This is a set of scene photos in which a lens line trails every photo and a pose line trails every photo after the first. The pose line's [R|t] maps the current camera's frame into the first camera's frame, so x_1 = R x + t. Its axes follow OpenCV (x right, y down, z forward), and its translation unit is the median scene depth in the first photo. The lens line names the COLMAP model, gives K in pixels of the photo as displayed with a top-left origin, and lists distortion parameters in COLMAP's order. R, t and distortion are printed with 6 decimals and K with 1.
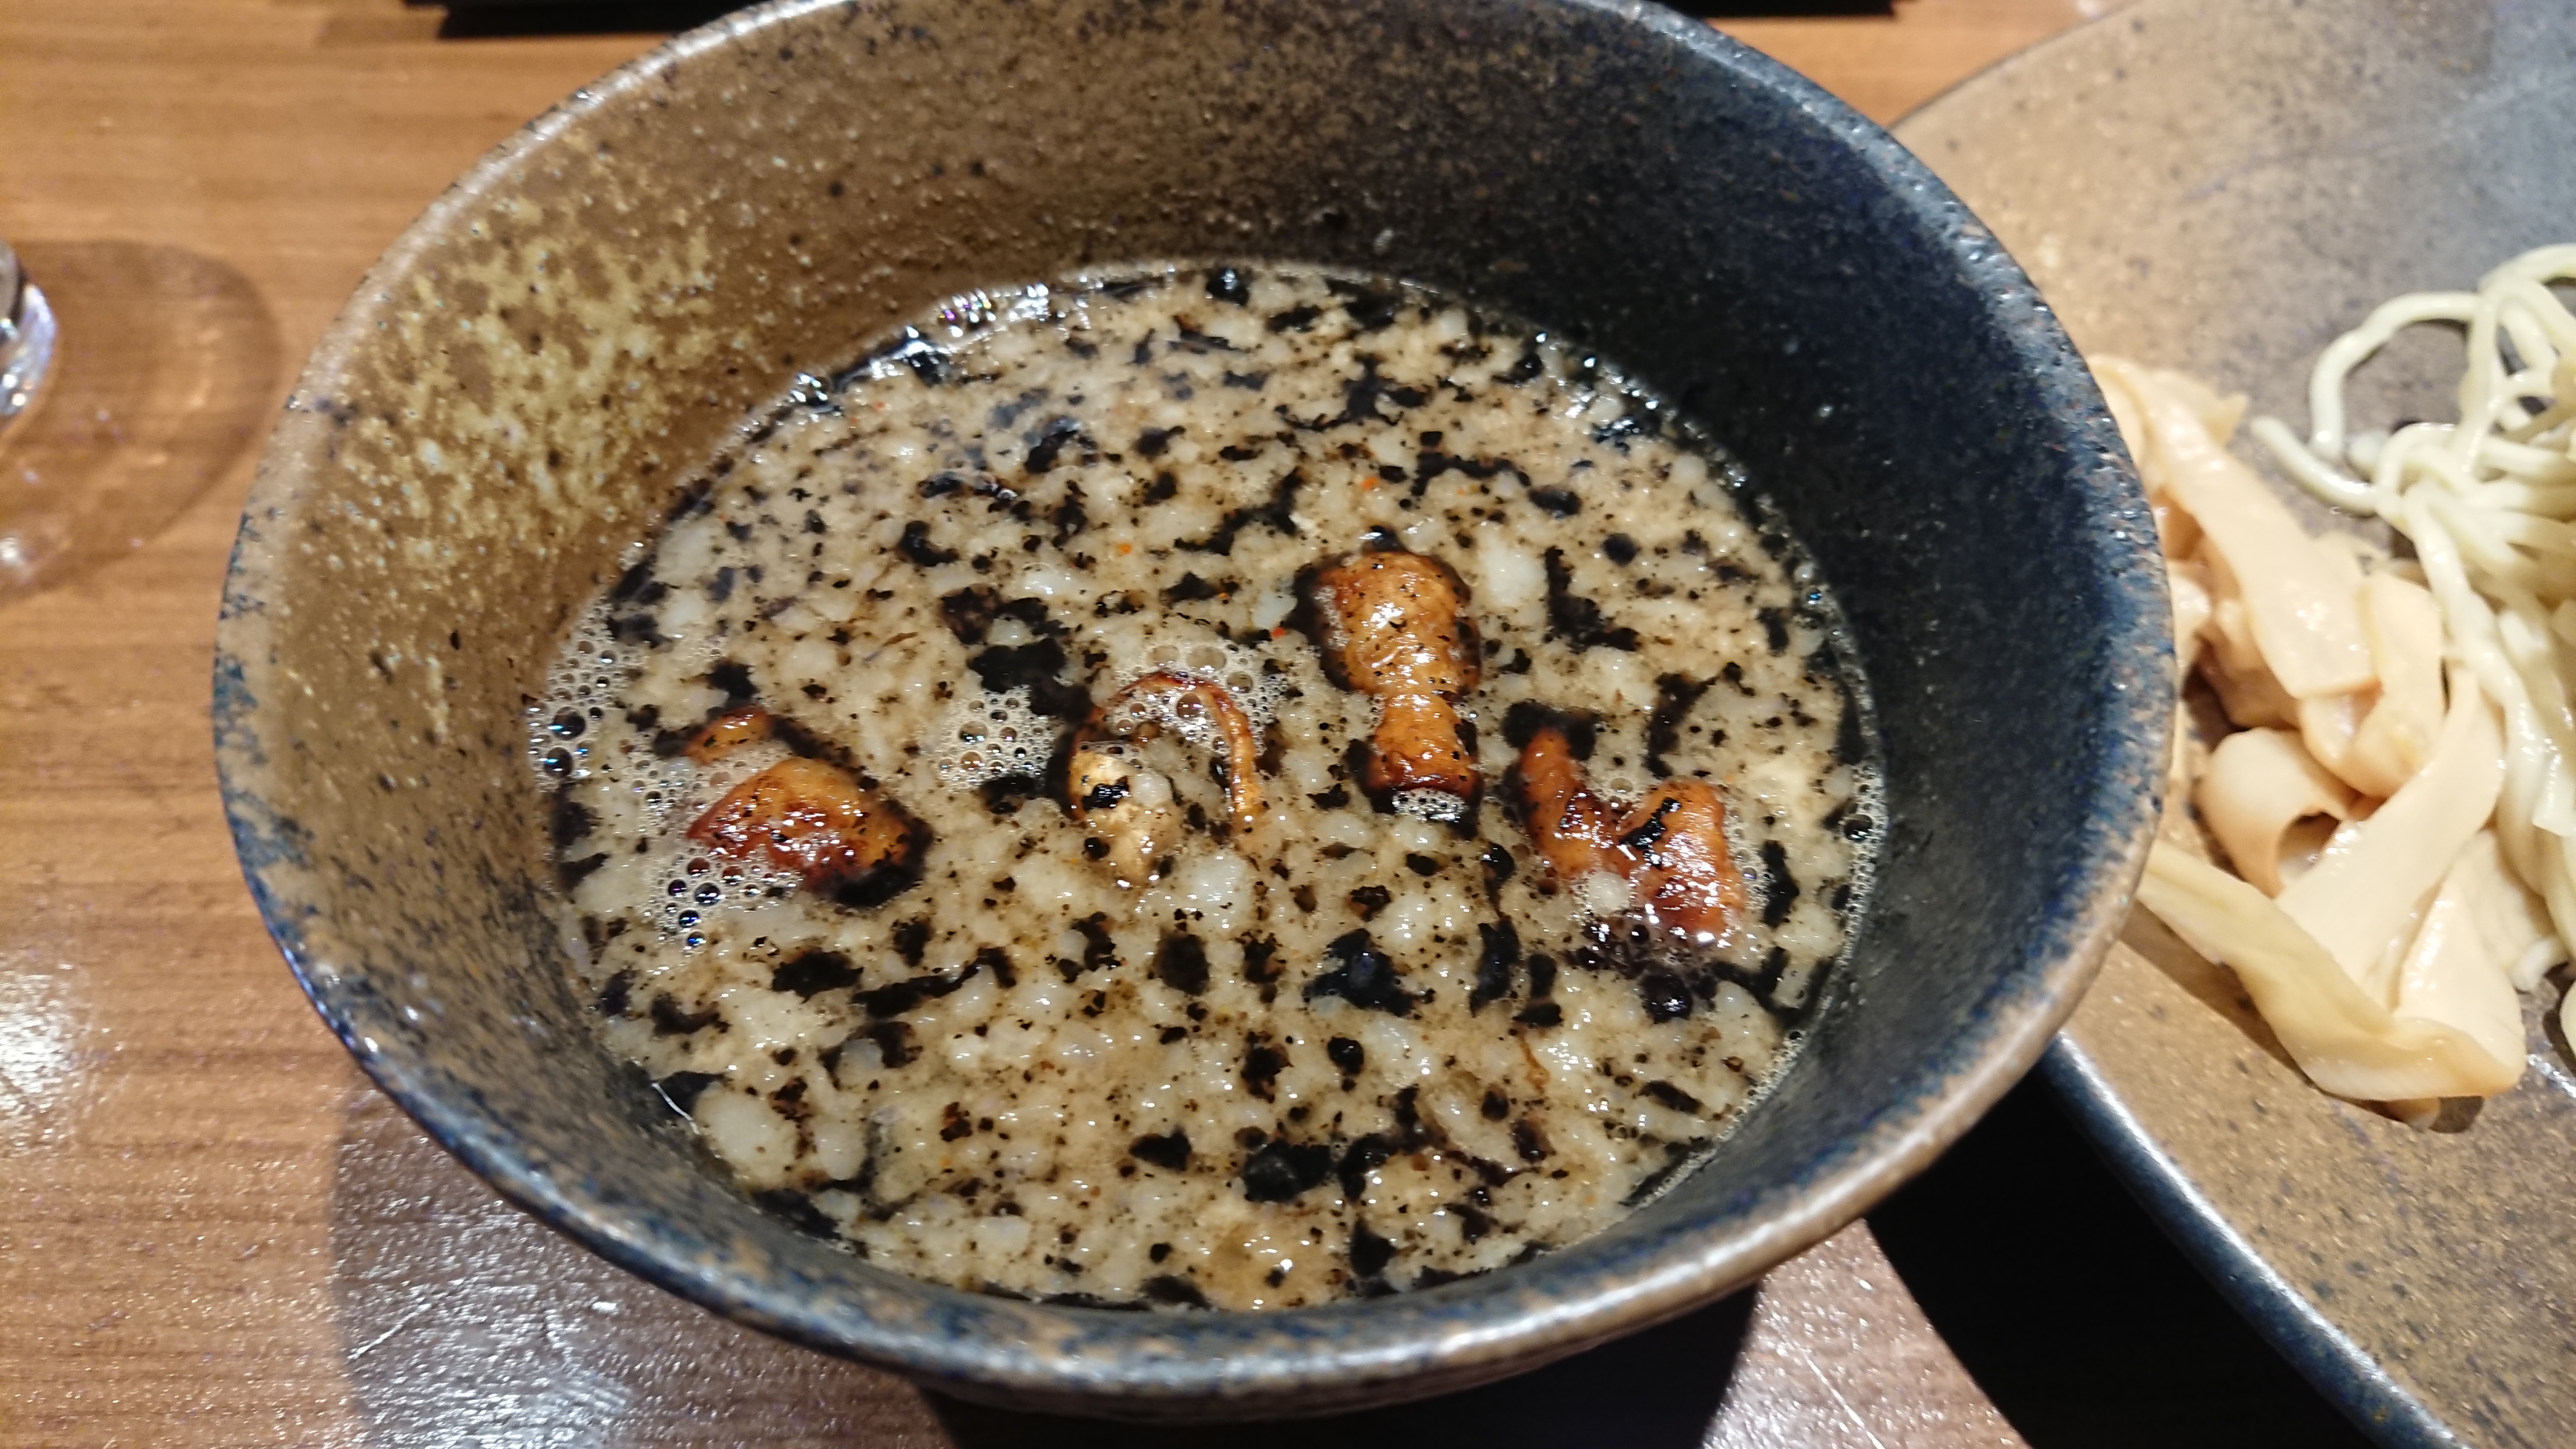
lens RADIAL K [[1731.0, 0, 1307.0], [0, 1731.0, 781.8], [0, 0, 1]] dist [0.147336, -0.219328]
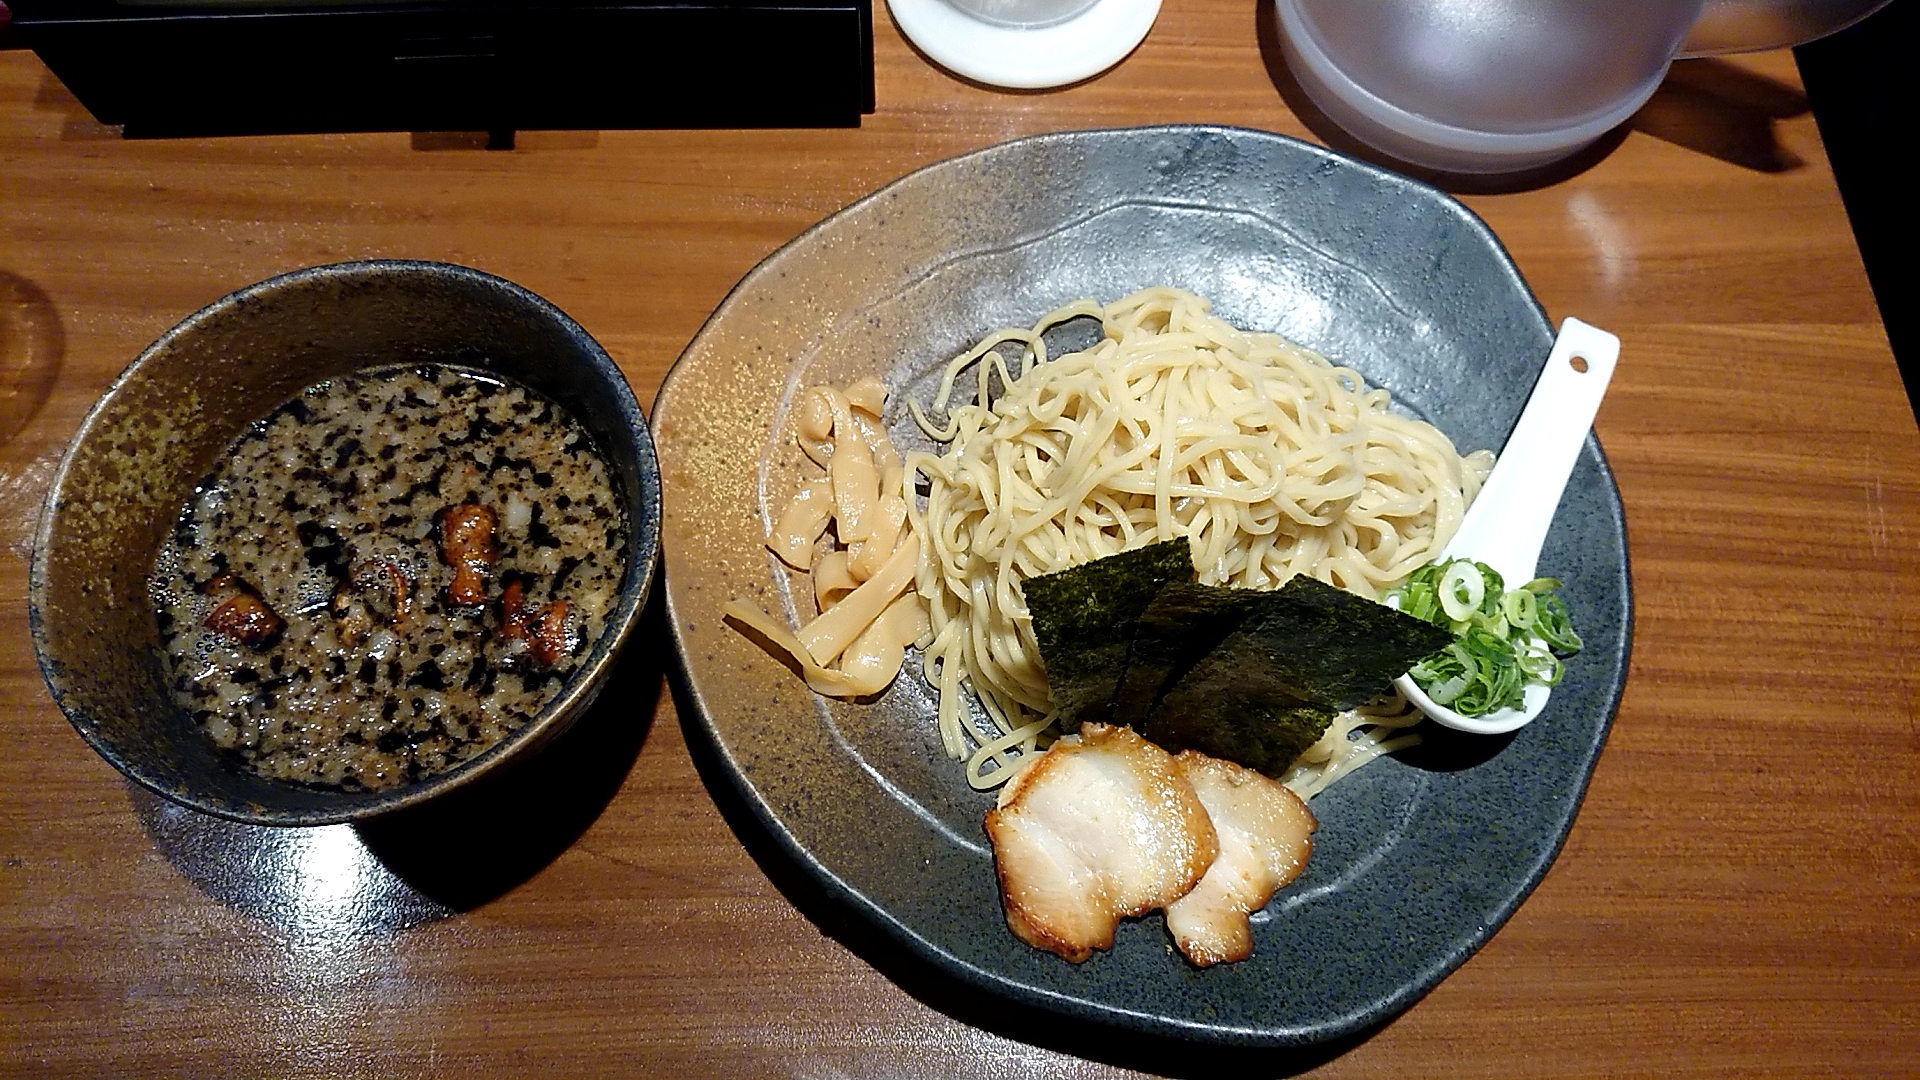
lens RADIAL K [[1290.2, 0, 974.1], [0, 1290.2, 582.7], [0, 0, 1]] dist [0.147336, -0.219328]
pose [[0.999939, -0.000746, 0.011042, 0.815139], [-0.001827, 0.972901, 0.231215, -0.494428], [-0.010916, -0.231221, 0.972840, -1.025825]]
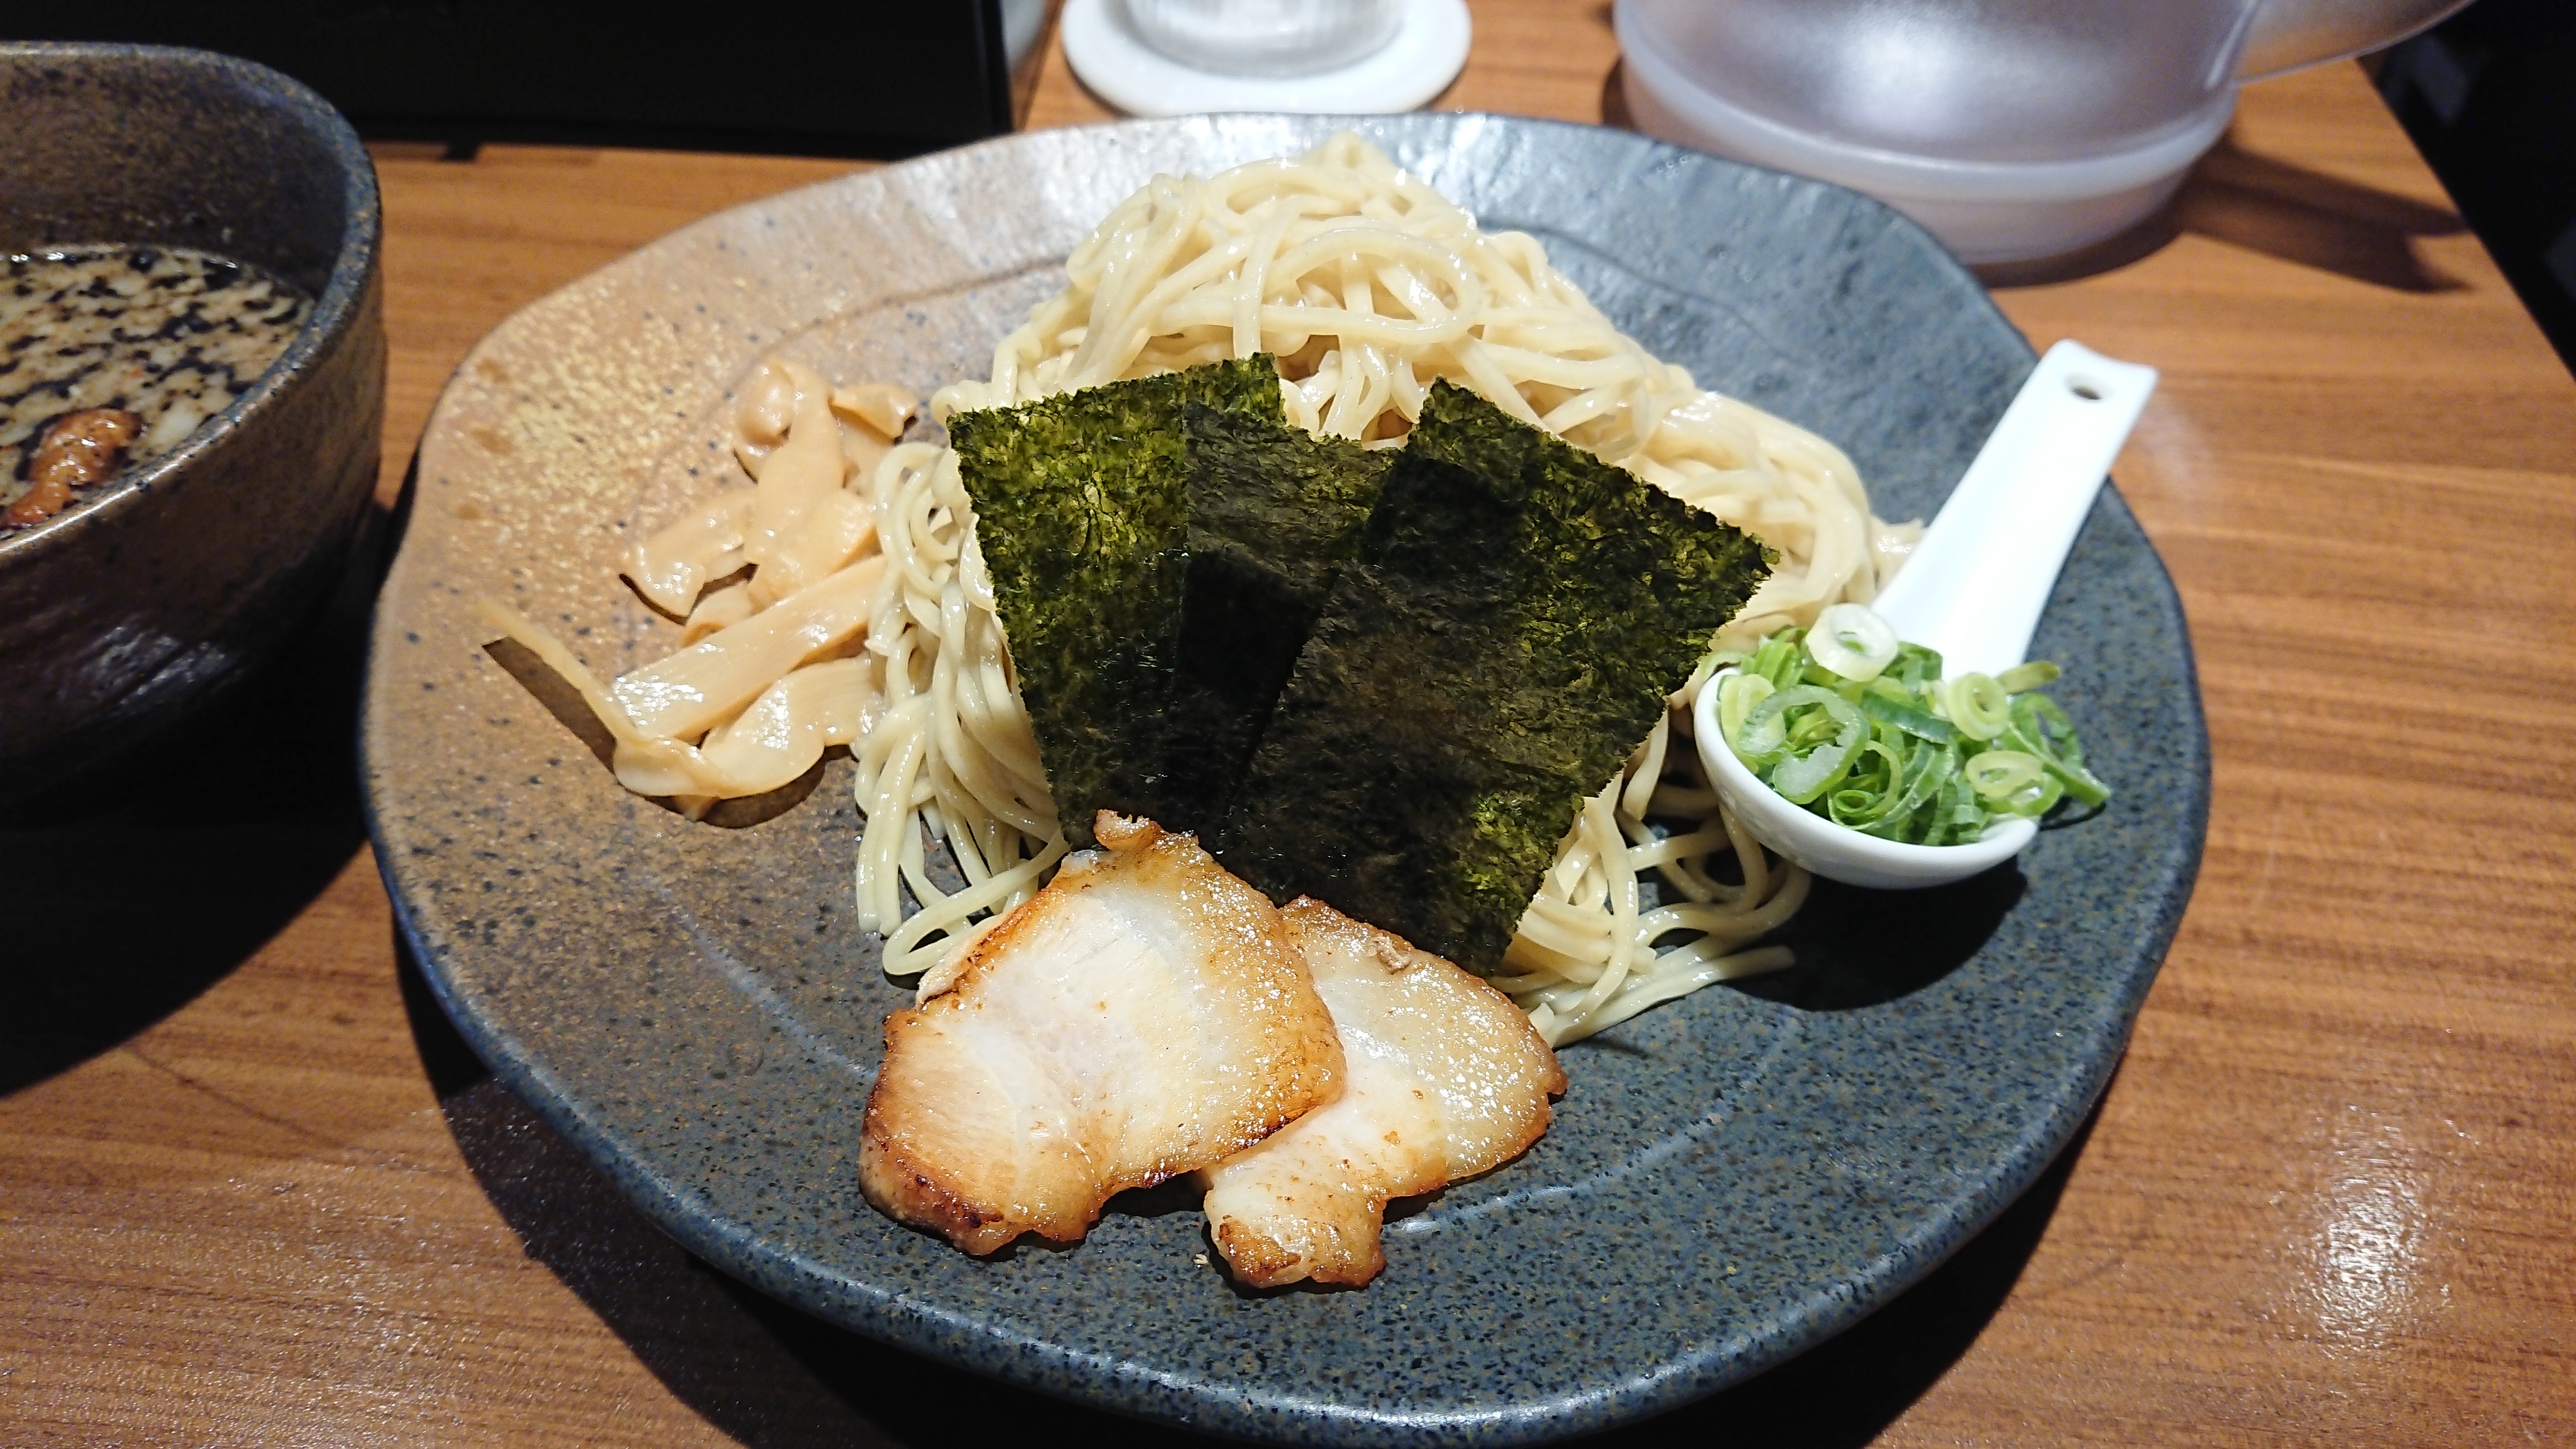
lens RADIAL K [[1777.3, 0, 1288.2], [0, 1777.3, 769.4], [0, 0, 1]] dist [0.111250, -0.167415]
pose [[0.995198, 0.072599, -0.065660, 1.243689], [-0.080321, 0.989046, -0.123843, 0.305870], [0.055949, 0.128522, 0.990127, -0.499395]]
